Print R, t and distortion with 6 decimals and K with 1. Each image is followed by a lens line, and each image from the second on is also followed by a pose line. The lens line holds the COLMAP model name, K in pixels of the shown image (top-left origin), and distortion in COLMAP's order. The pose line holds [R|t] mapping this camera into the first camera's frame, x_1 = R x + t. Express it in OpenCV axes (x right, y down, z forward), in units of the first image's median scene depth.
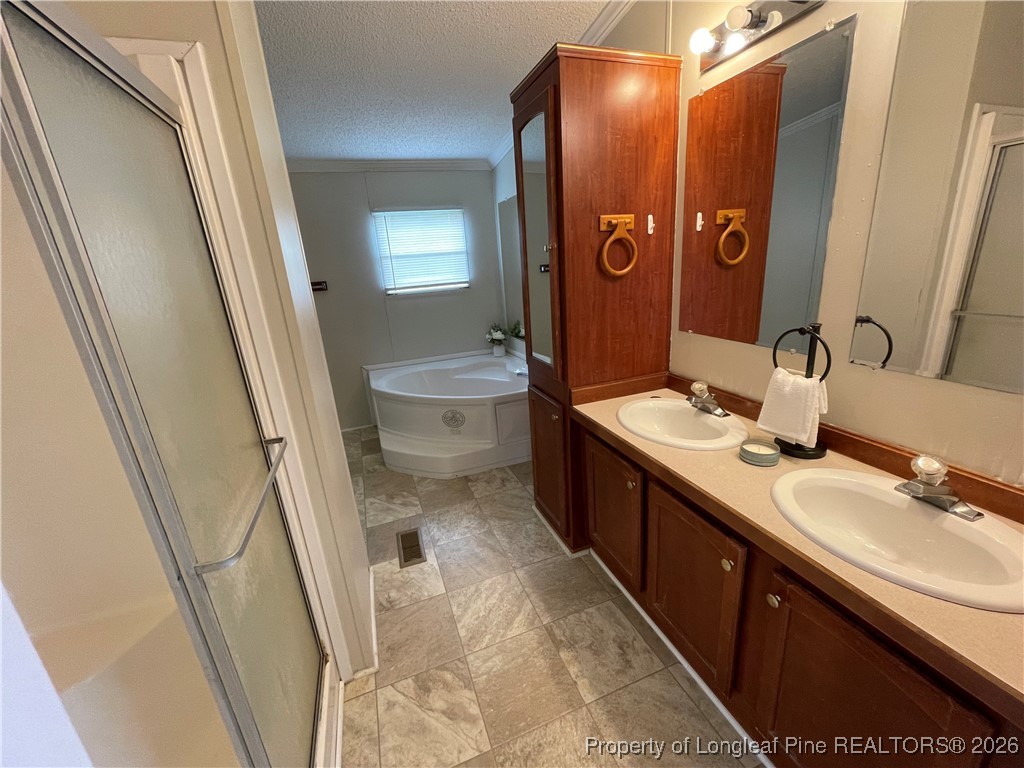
lens RADIAL K [[411.5, 0, 512.0], [0, 411.5, 384.0], [0, 0, 1]] dist [-0.003695, -0.000428]
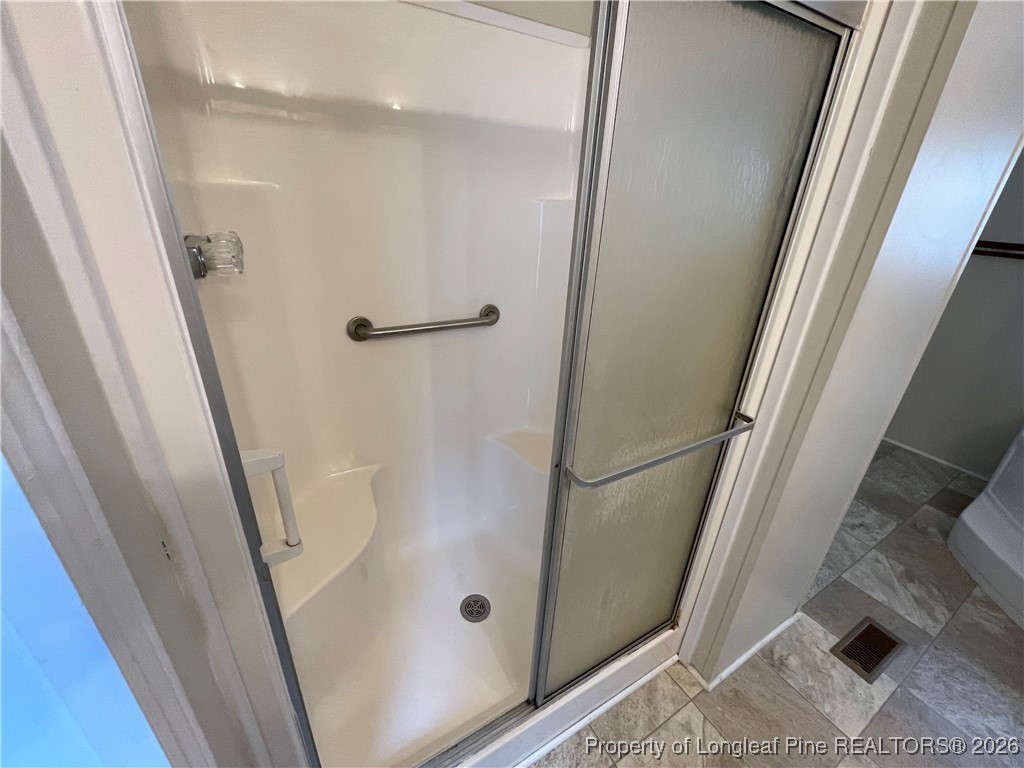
lens RADIAL K [[411.5, 0, 512.0], [0, 411.5, 384.0], [0, 0, 1]] dist [-0.003695, -0.000428]
pose [[0.163842, 0.471608, -0.866453, 0.046056], [-0.333886, 0.852995, 0.401147, -0.065767], [0.928265, 0.223572, 0.297220, 0.142400]]
